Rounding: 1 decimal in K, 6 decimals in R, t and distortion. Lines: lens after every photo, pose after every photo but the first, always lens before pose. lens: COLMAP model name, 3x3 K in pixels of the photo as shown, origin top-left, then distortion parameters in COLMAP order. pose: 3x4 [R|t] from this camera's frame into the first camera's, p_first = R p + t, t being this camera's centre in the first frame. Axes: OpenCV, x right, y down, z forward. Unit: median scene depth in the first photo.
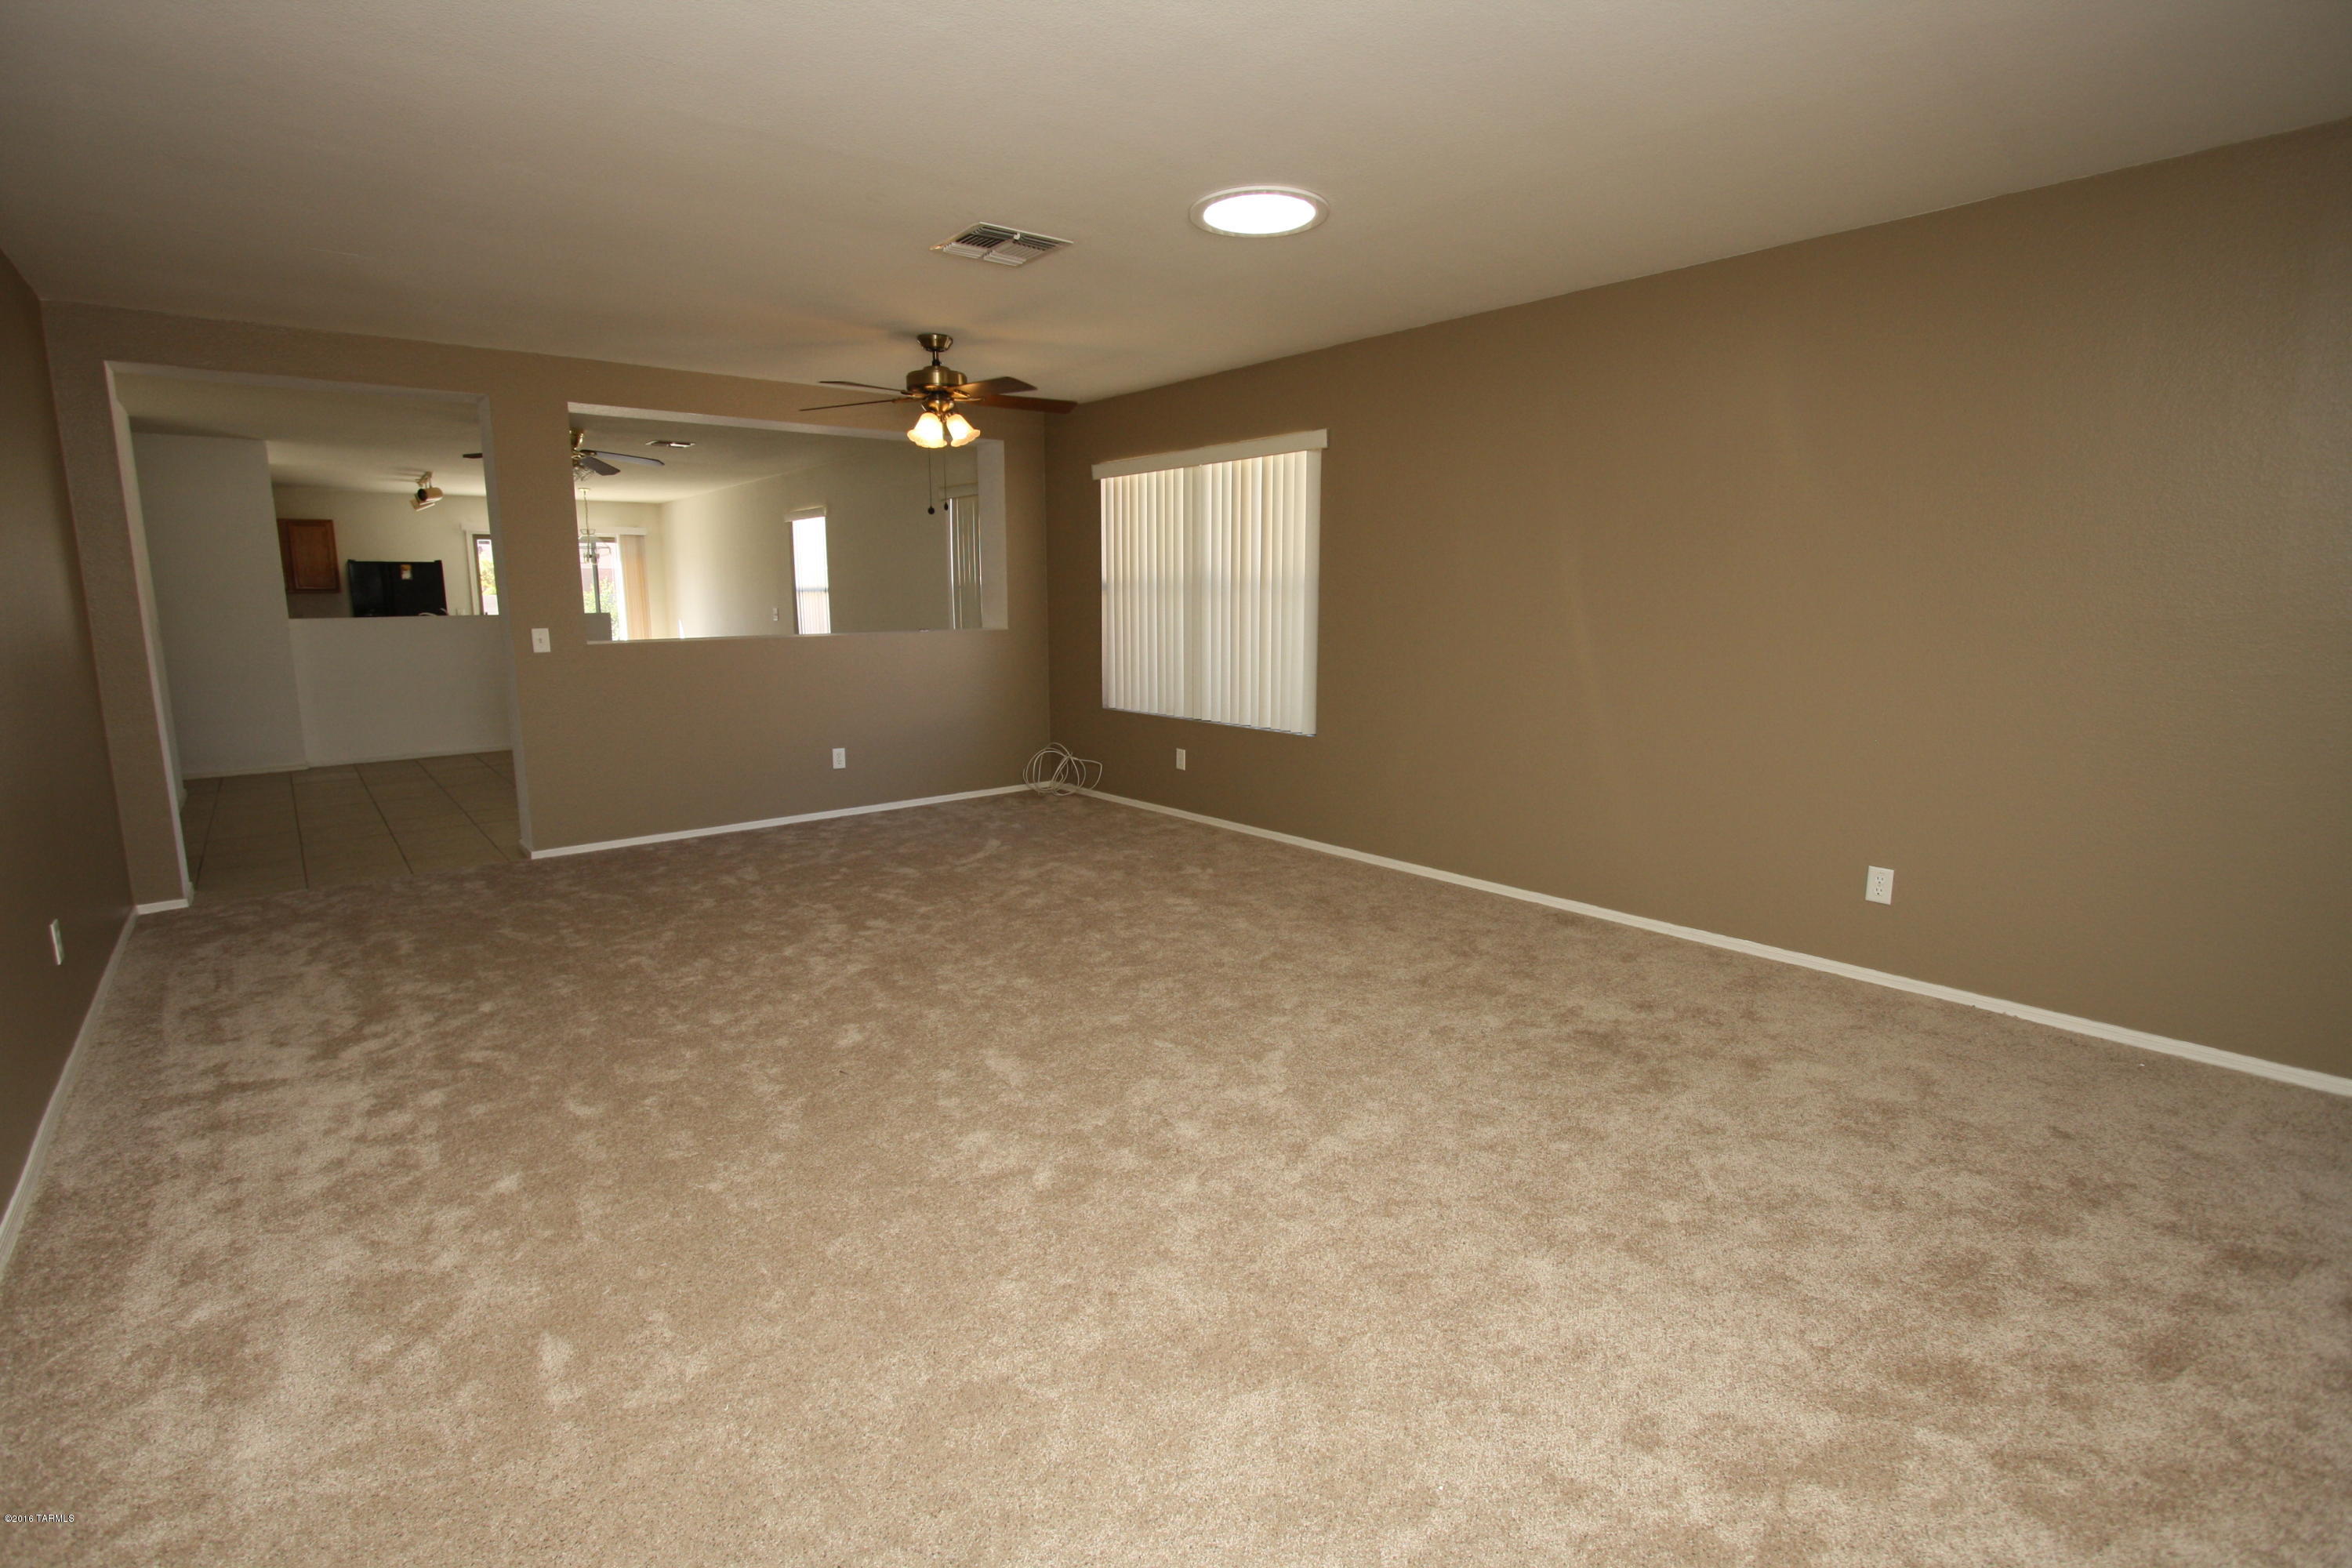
lens RADIAL K [[1094.0, 0, 1162.7], [0, 1094.0, 764.8], [0, 0, 1]] dist [-0.017213, 0.000022]
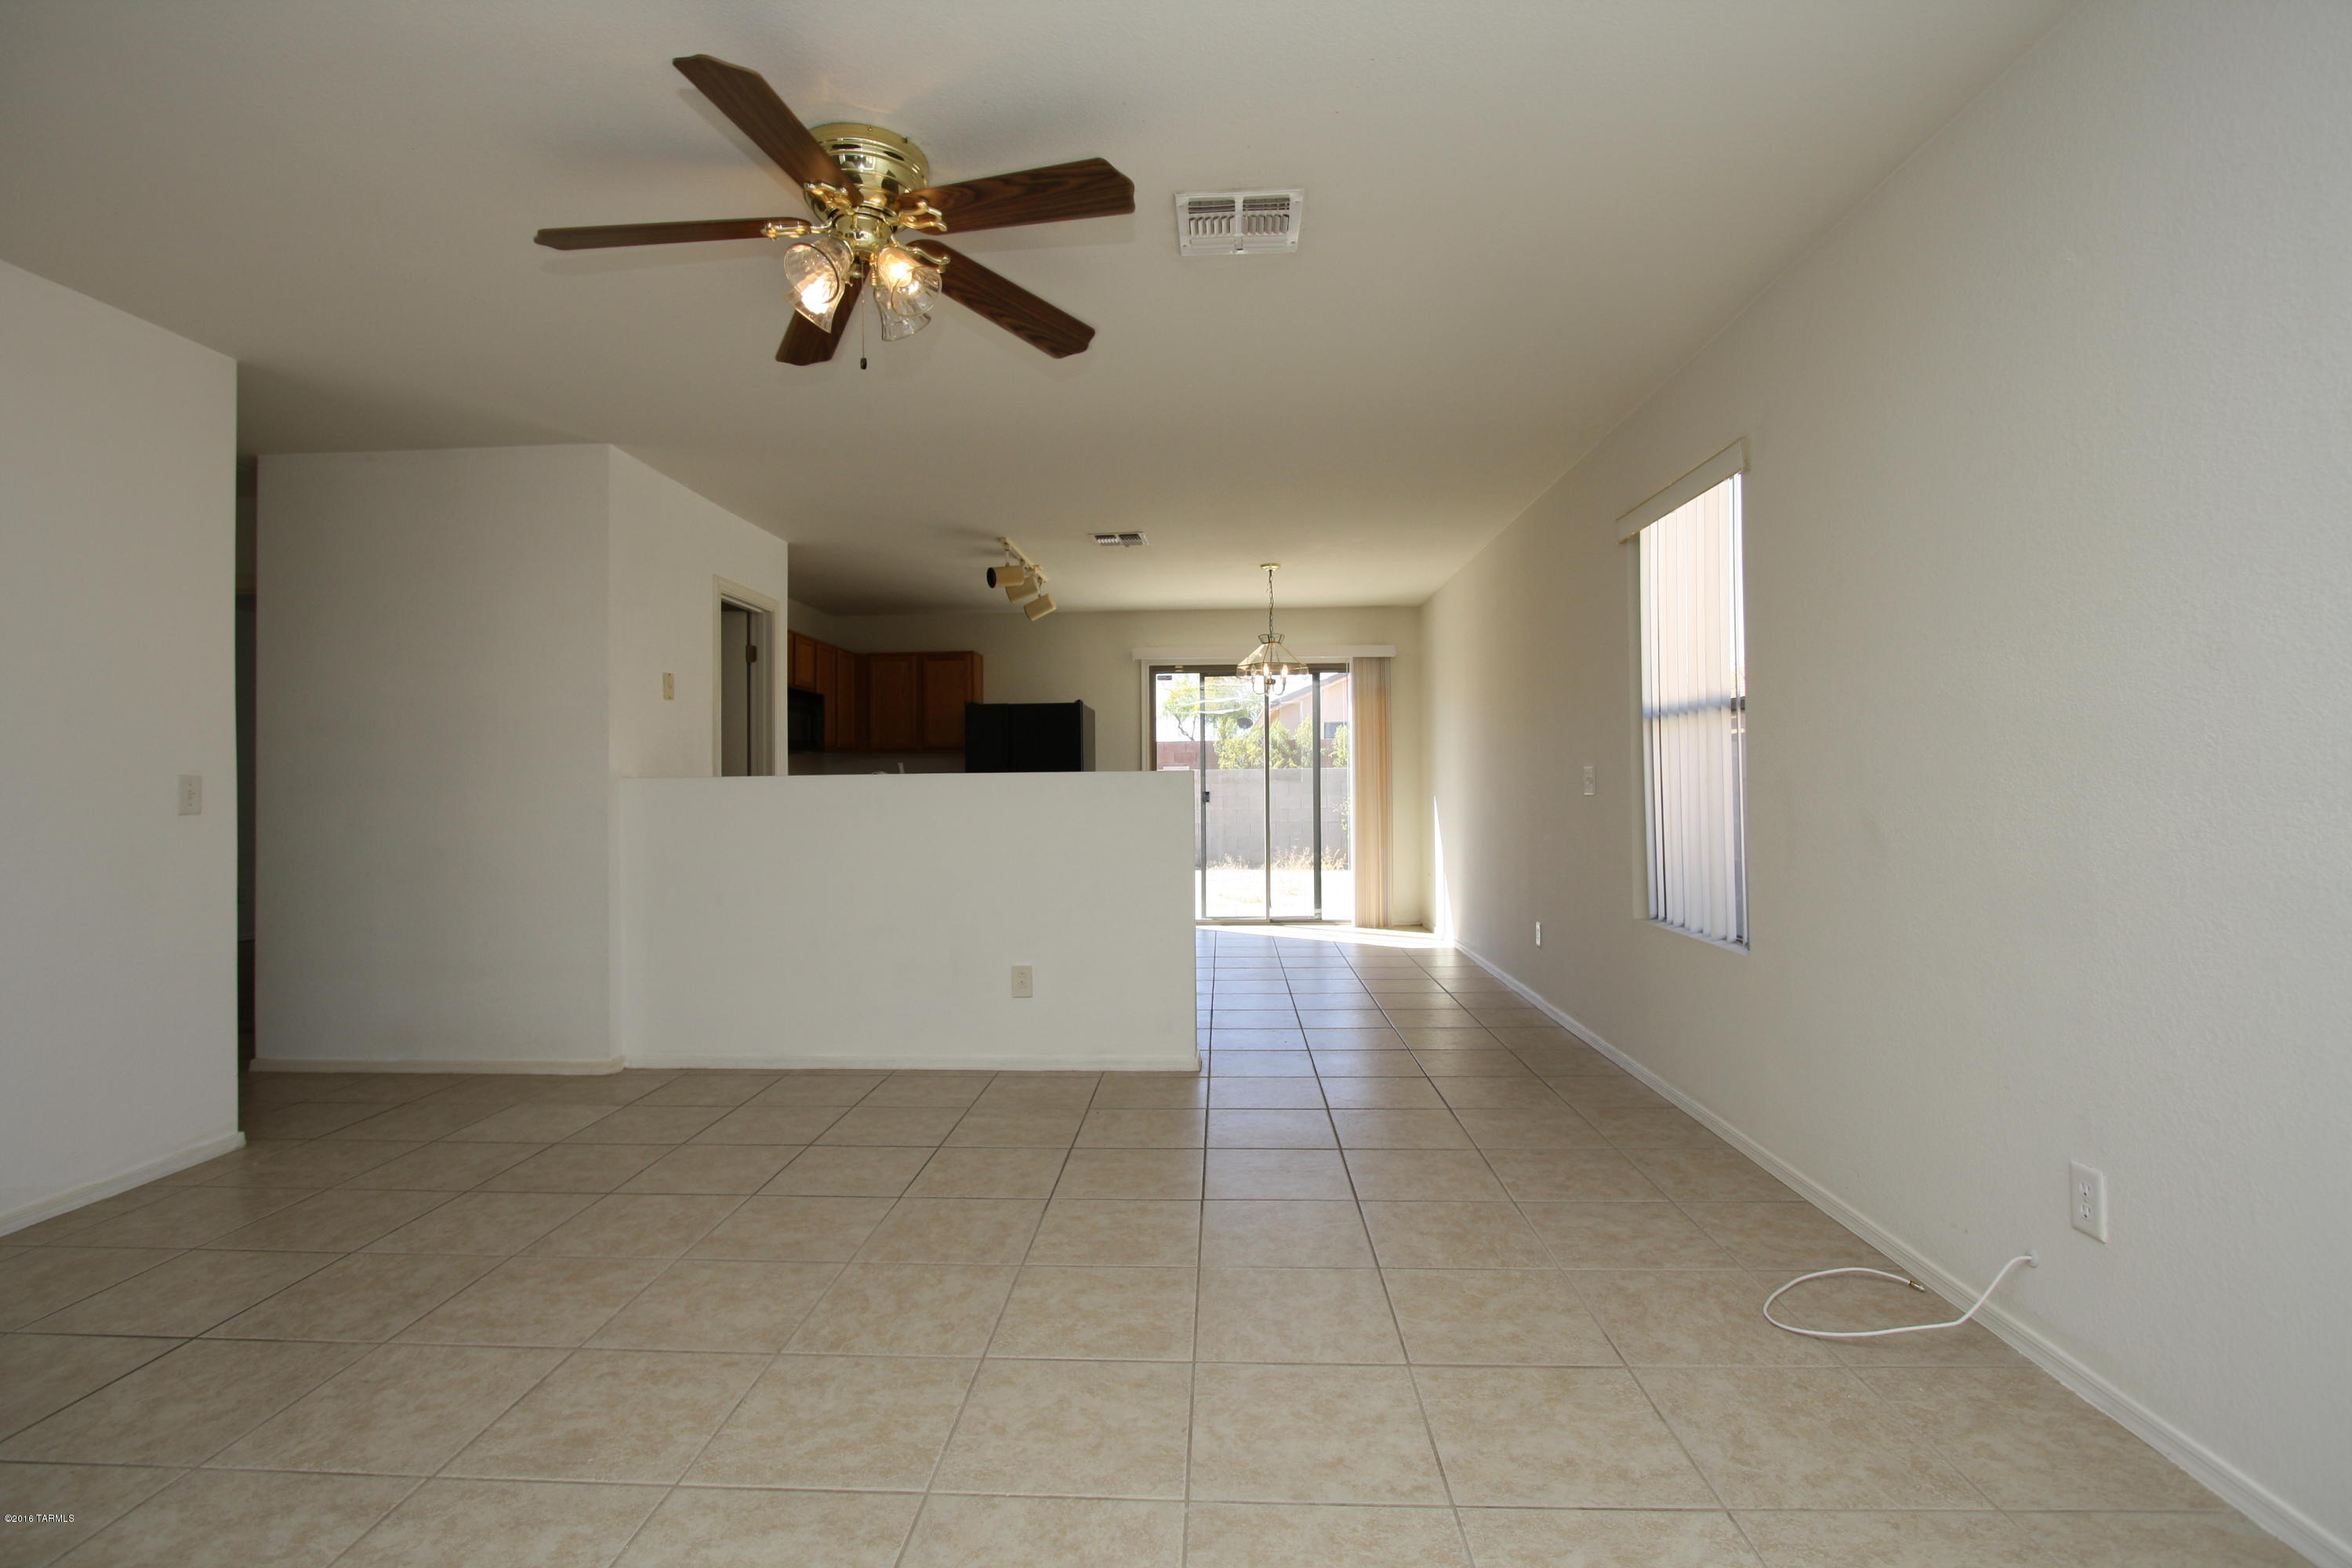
lens RADIAL K [[1094.0, 0, 1162.7], [0, 1094.0, 764.8], [0, 0, 1]] dist [-0.017213, 0.000022]
pose [[0.738153, -0.011922, -0.674527, -0.184898], [-0.102353, 0.986291, -0.129440, -0.069656], [0.666823, 0.164586, 0.726814, 0.556783]]
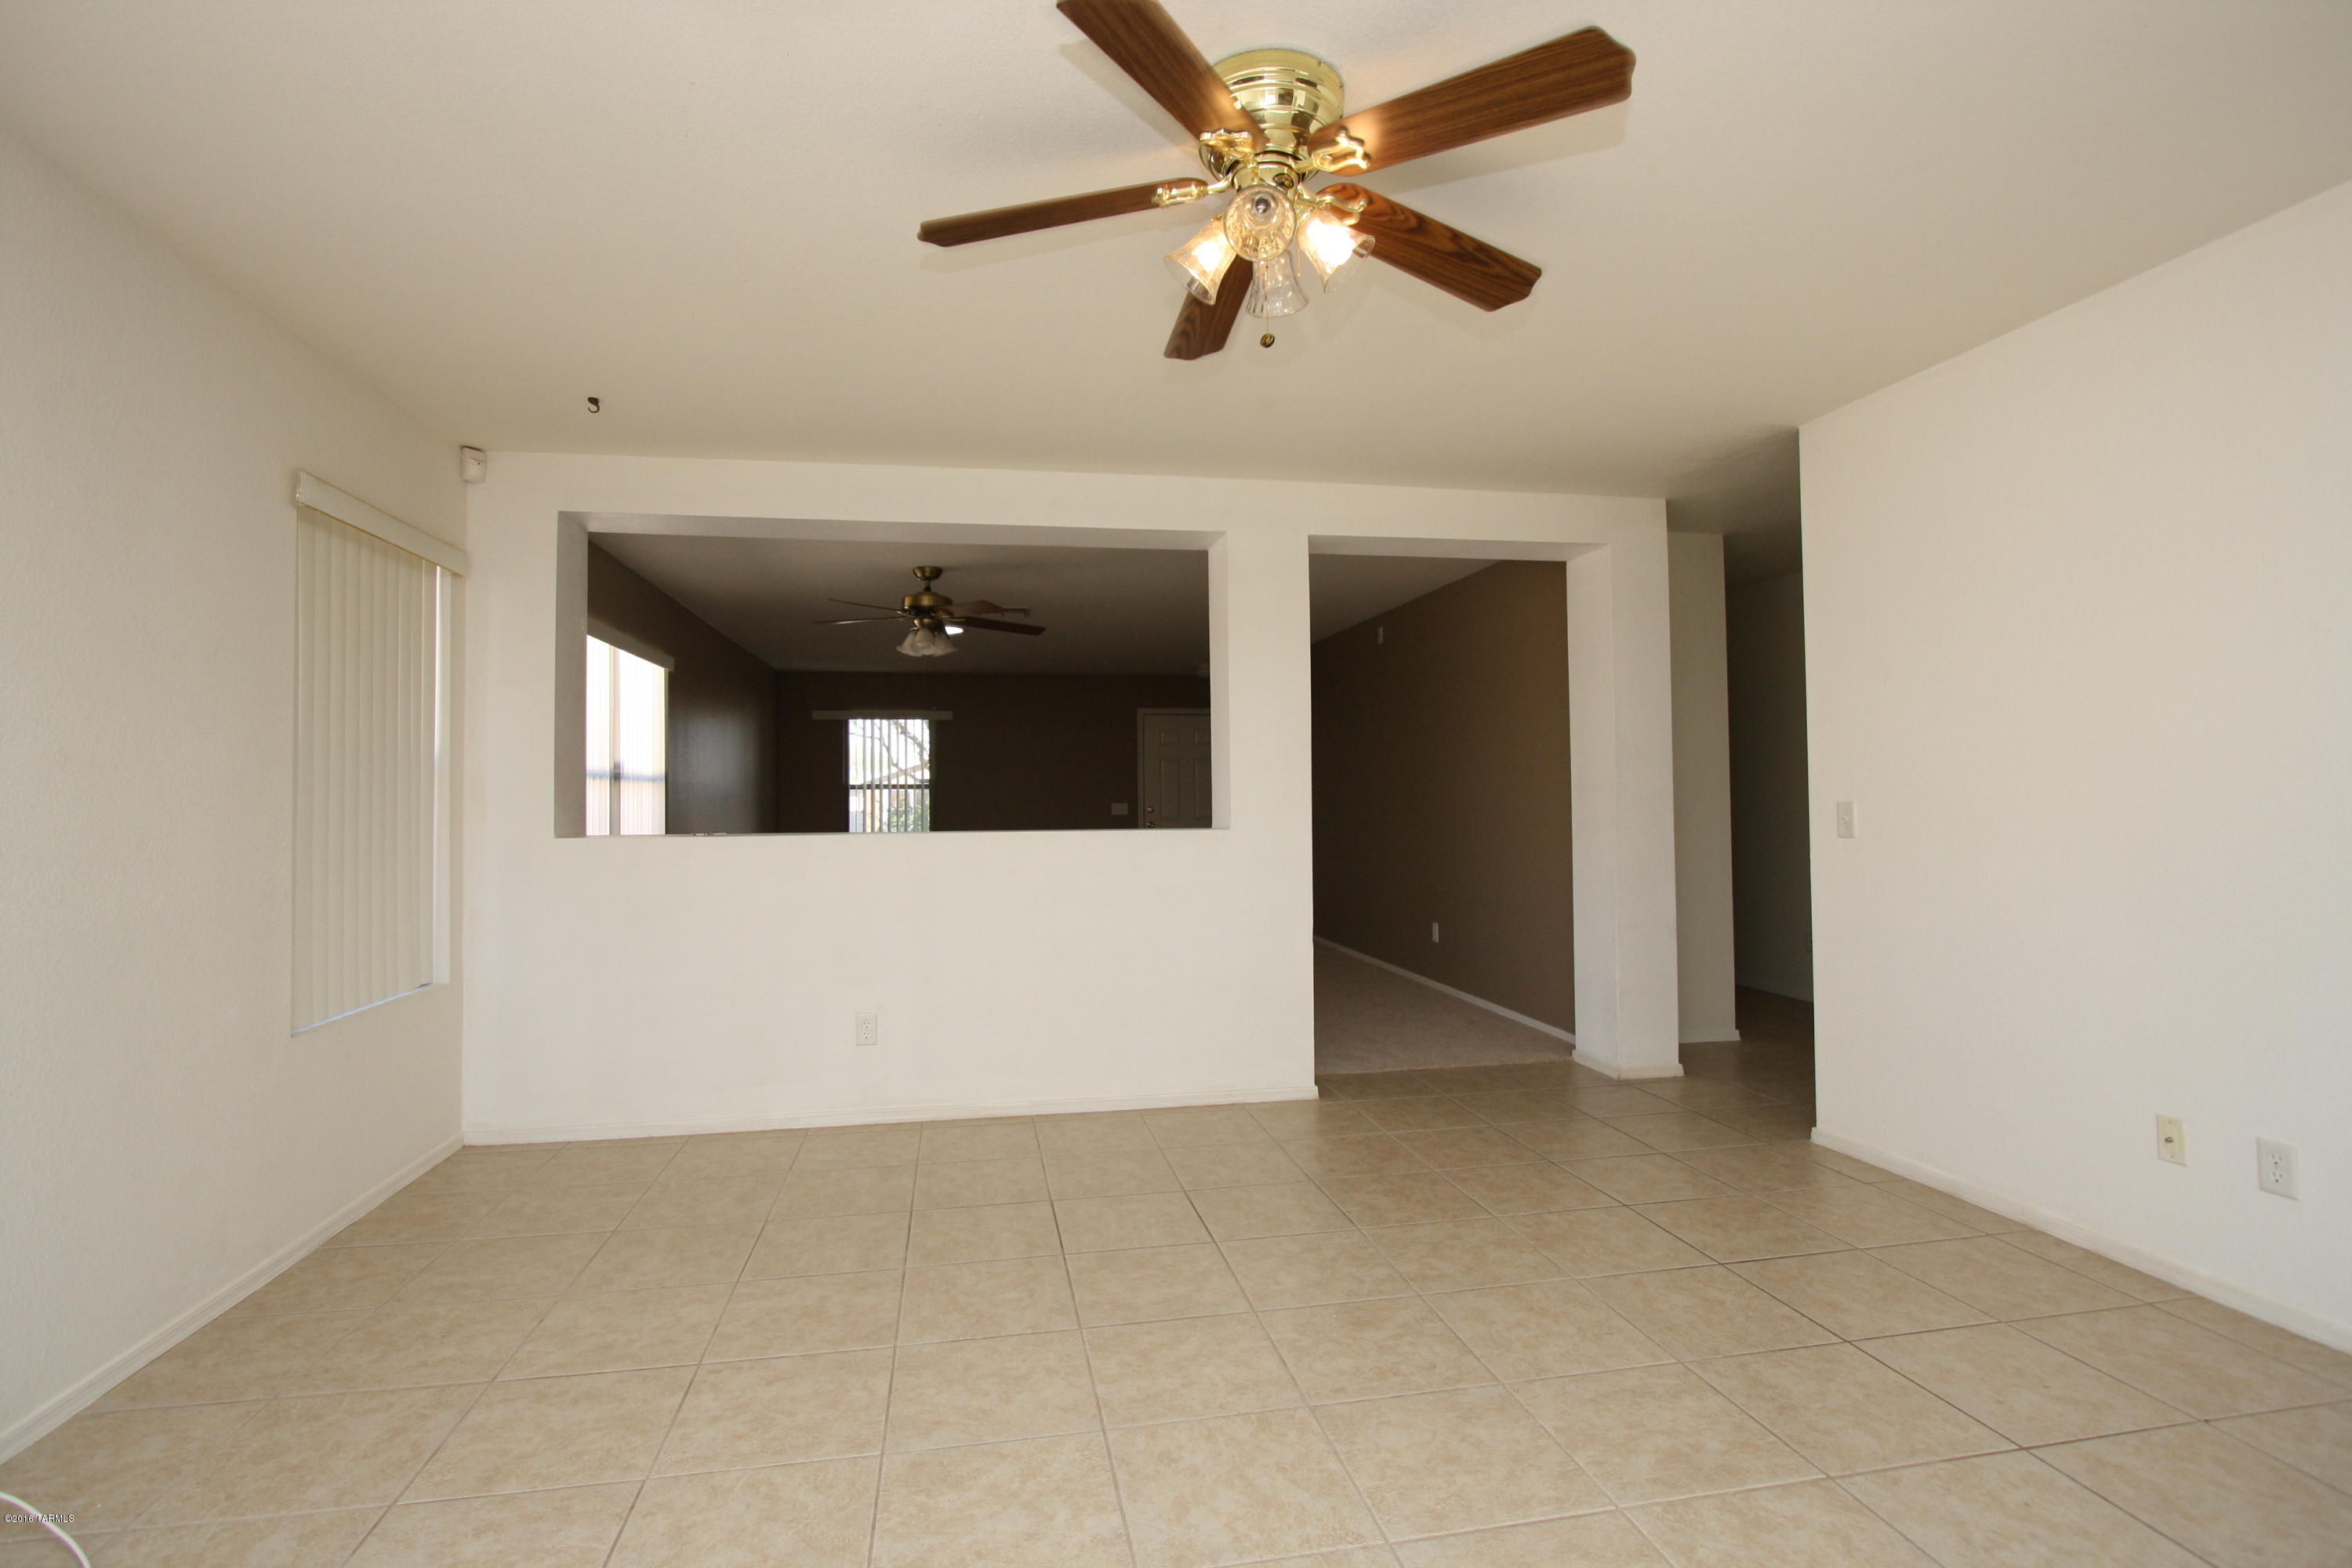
lens RADIAL K [[1088.4, 0, 1176.0], [0, 1088.4, 784.0], [0, 0, 1]] dist [-0.016663, 0.000127]
pose [[-0.882826, 0.020654, 0.469246, -0.422600], [0.090152, 0.987910, 0.126125, -0.117534], [-0.460968, 0.153649, -0.874014, 0.814036]]
